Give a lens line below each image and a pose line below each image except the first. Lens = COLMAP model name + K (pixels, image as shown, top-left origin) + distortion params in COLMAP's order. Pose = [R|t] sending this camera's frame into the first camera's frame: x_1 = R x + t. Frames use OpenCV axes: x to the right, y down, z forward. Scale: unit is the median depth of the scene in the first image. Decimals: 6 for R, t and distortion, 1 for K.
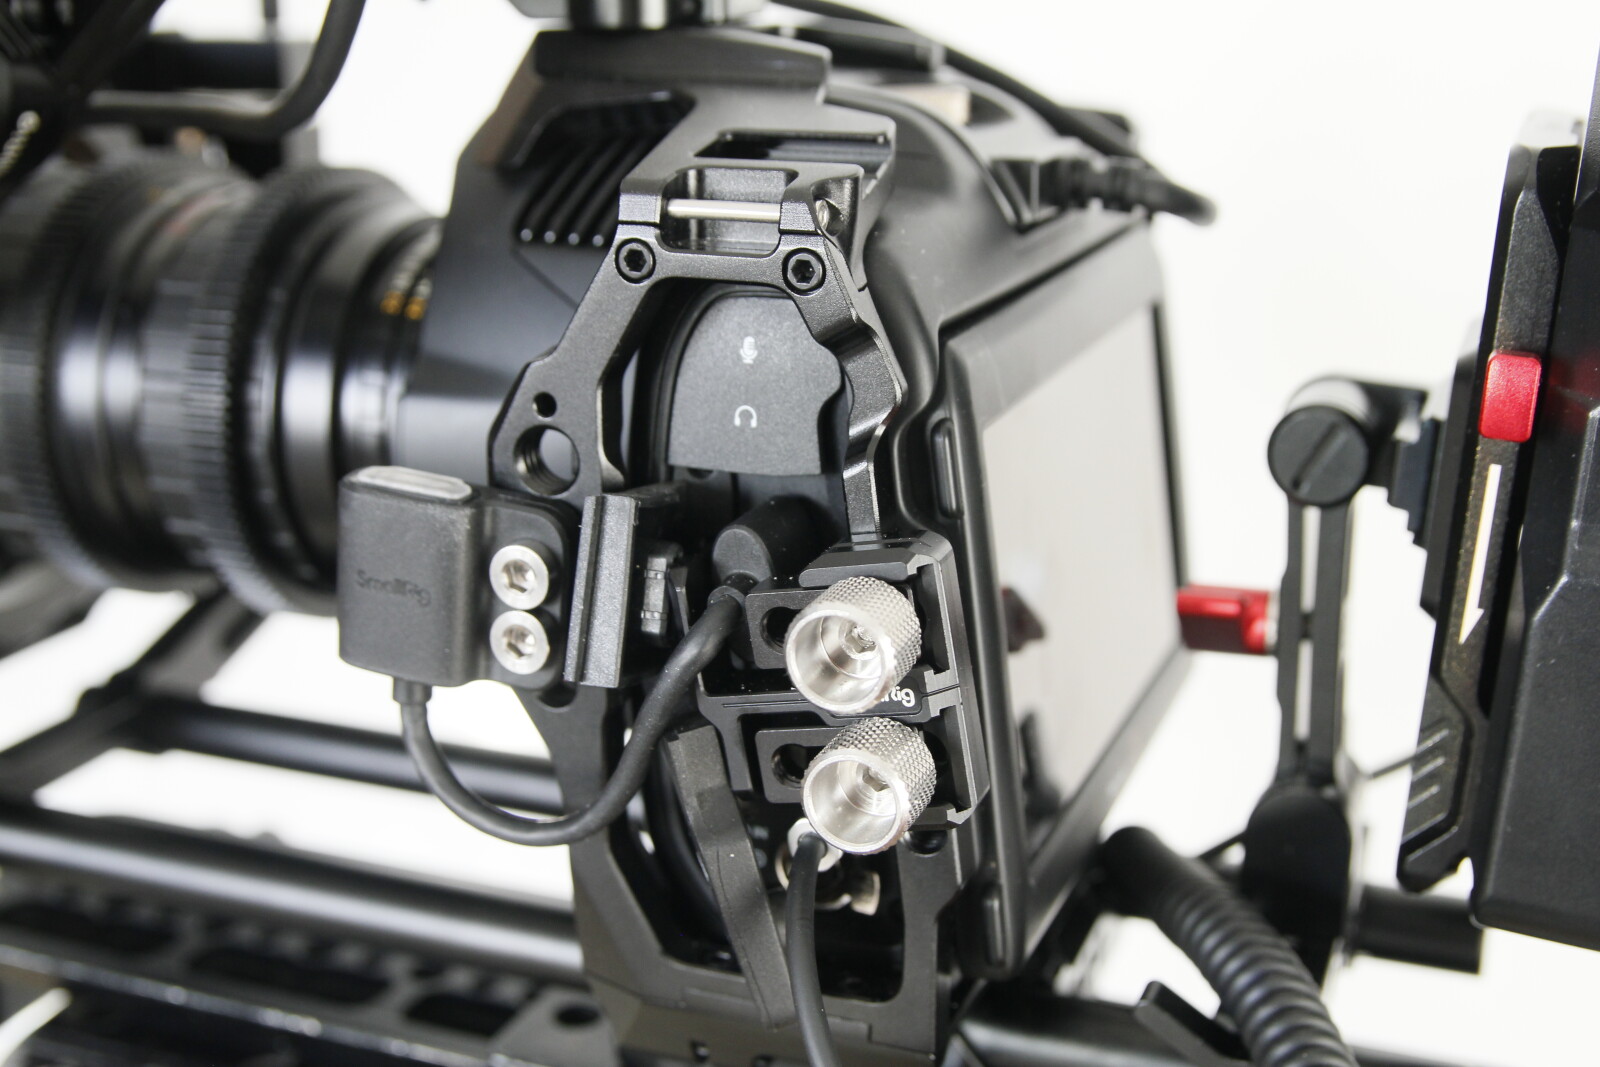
lens RADIAL K [[2058.5, 0, 800.0], [0, 2058.5, 533.5], [0, 0, 1]] dist [-0.028258, -0.026745]
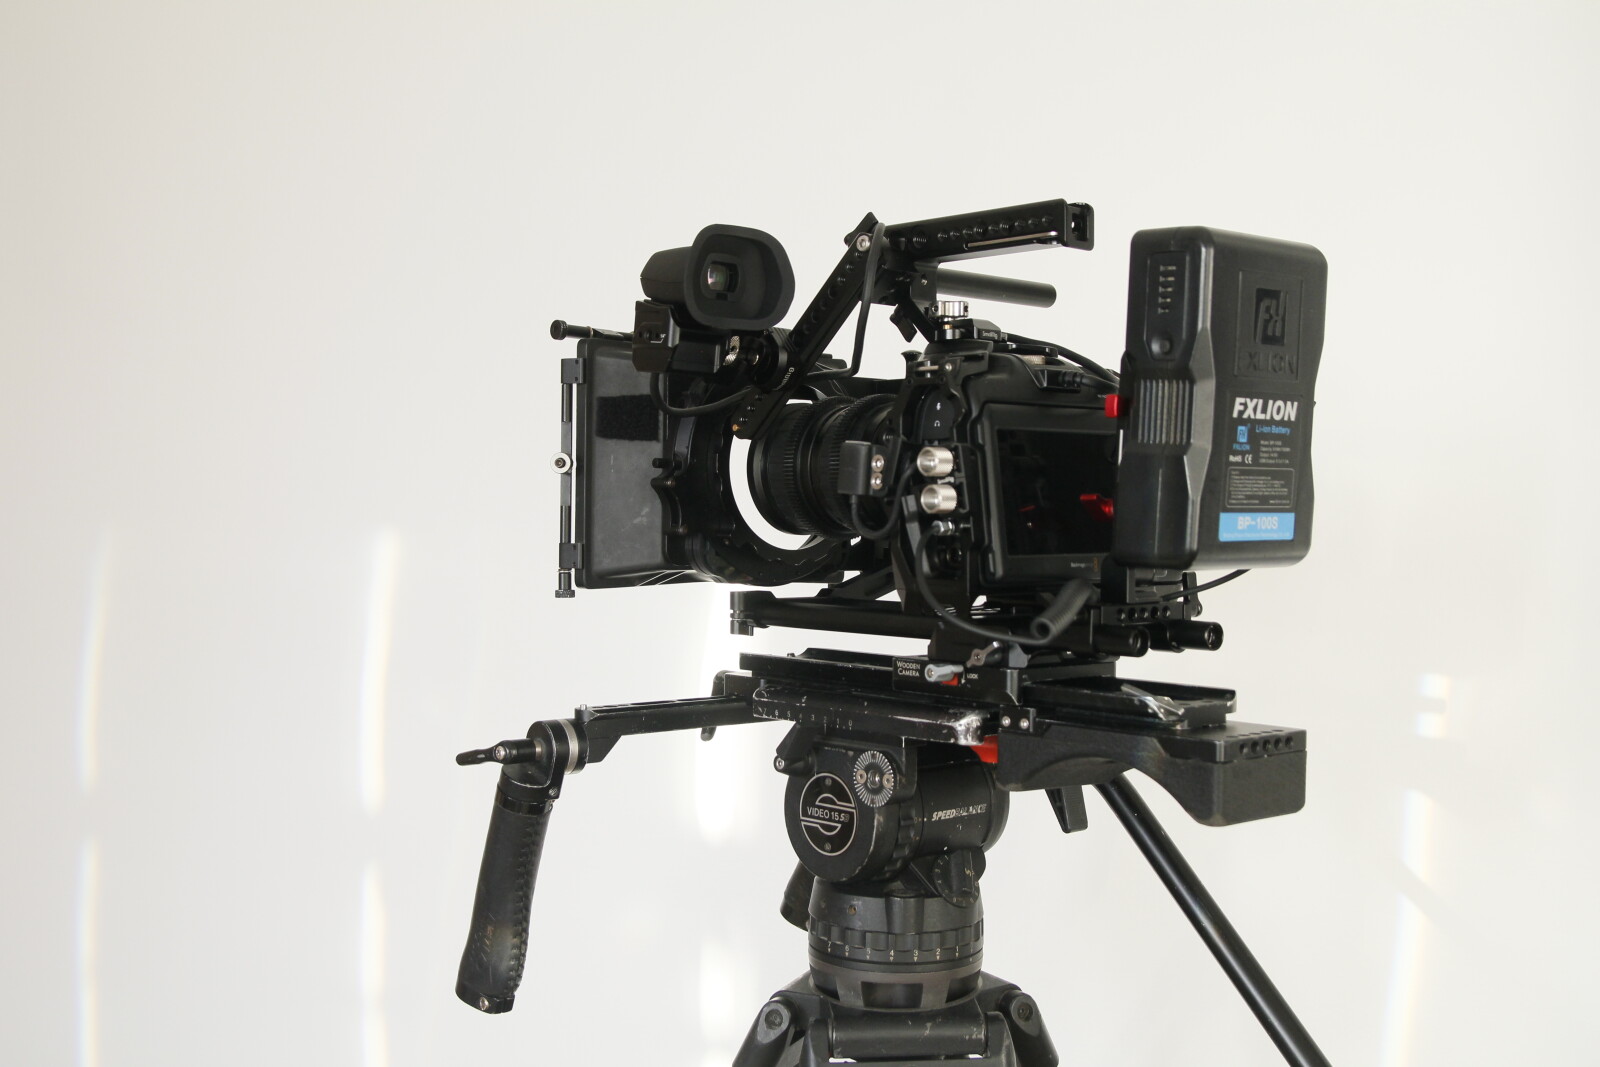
lens RADIAL K [[1834.7, 0, 800.0], [0, 1834.7, 533.5], [0, 0, 1]] dist [0.190948, 0.000397]
pose [[0.886952, 0.017884, -0.461515, 1.436287], [-0.142528, 0.961079, -0.236672, 1.065589], [0.439320, 0.275695, 0.854980, -2.145180]]
